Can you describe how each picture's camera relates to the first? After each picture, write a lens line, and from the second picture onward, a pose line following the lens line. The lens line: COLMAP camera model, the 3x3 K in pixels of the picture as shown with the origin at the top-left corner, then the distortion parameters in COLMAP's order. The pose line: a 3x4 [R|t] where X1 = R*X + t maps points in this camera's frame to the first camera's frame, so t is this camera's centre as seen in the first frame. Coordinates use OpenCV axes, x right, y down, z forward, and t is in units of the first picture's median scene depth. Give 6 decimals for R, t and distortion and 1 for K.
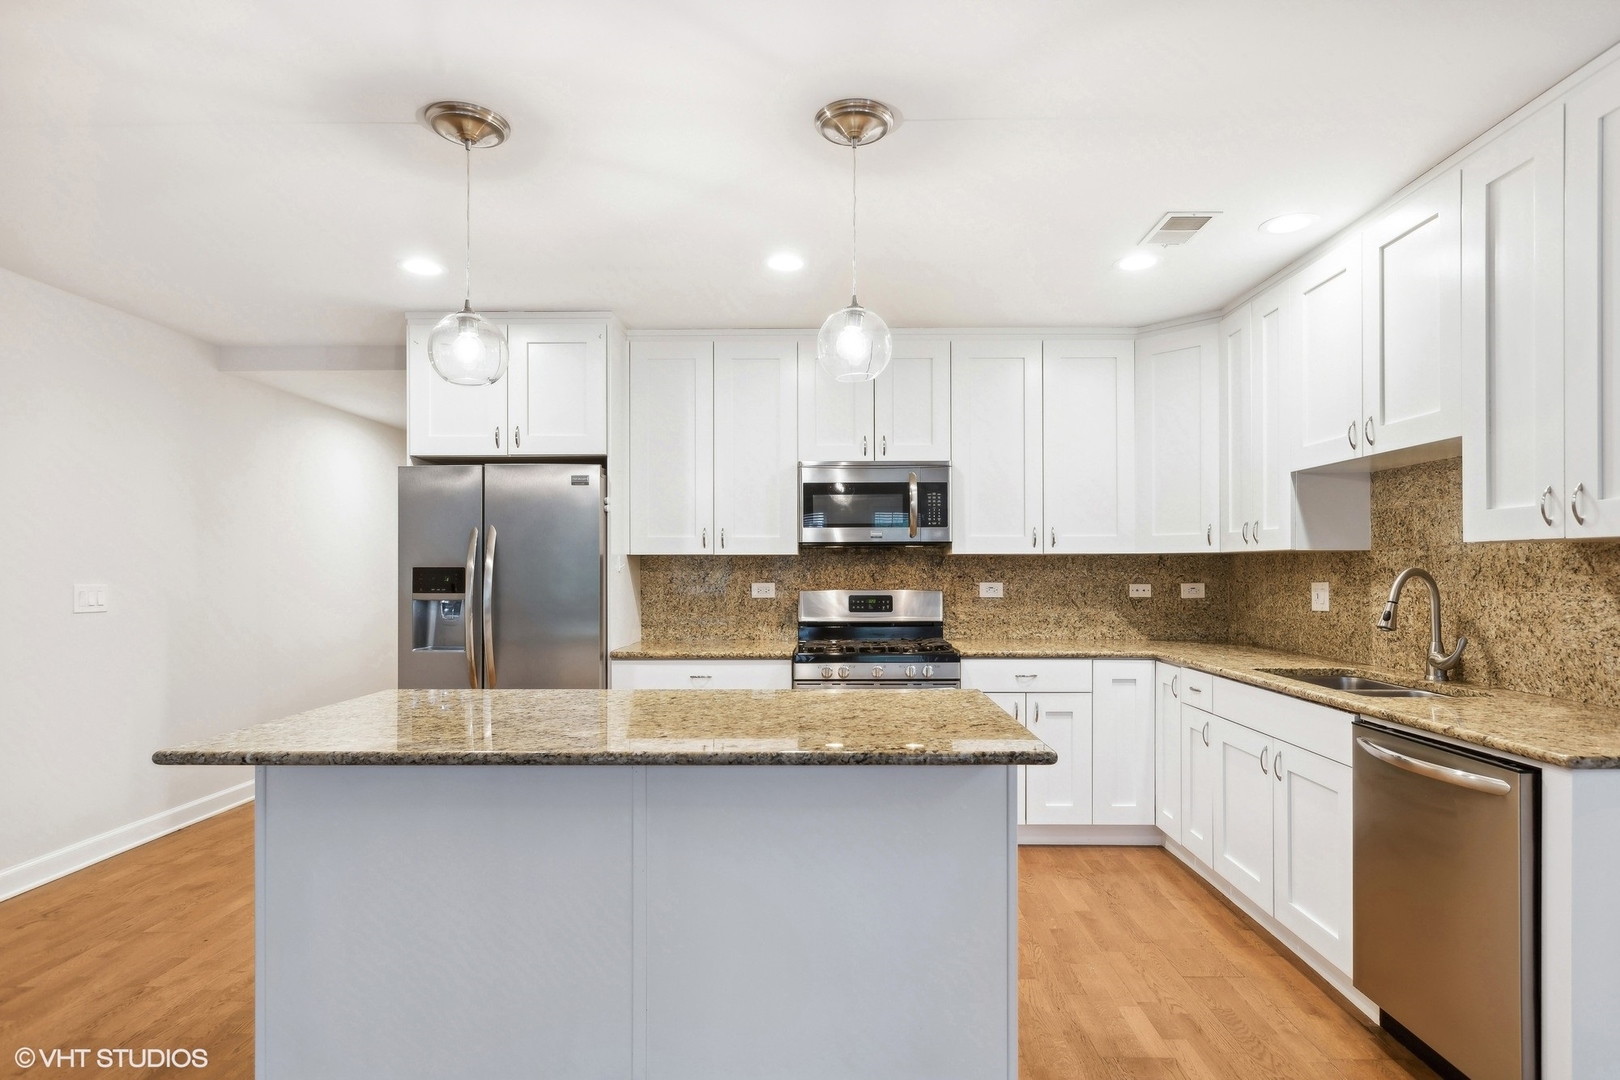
lens RADIAL K [[854.8, 0, 828.6], [0, 854.8, 568.6], [0, 0, 1]] dist [-0.001582, -0.001042]
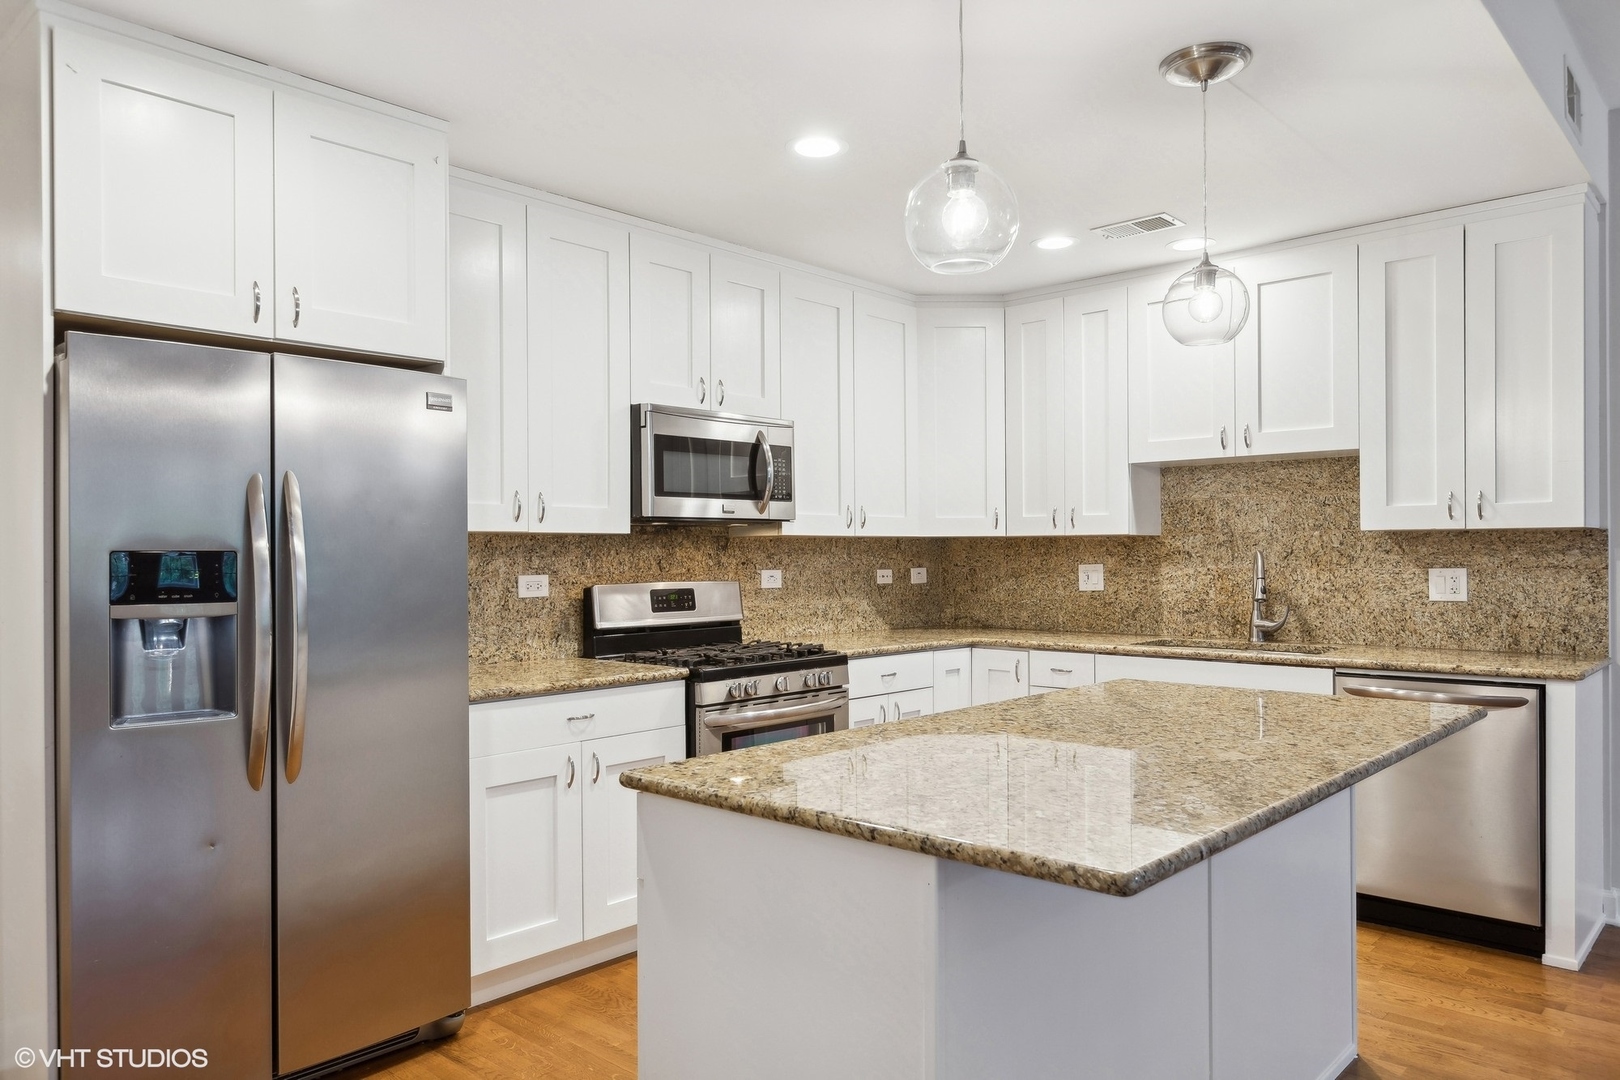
lens RADIAL K [[1100.1, 0, 804.7], [0, 1100.1, 551.5], [0, 0, 1]] dist [0.012128, -0.003676]
pose [[0.674211, -0.001019, 0.738538, -0.727794], [0.004343, 0.999987, -0.002586, 0.001744], [-0.738526, 0.004951, 0.674207, 0.331879]]
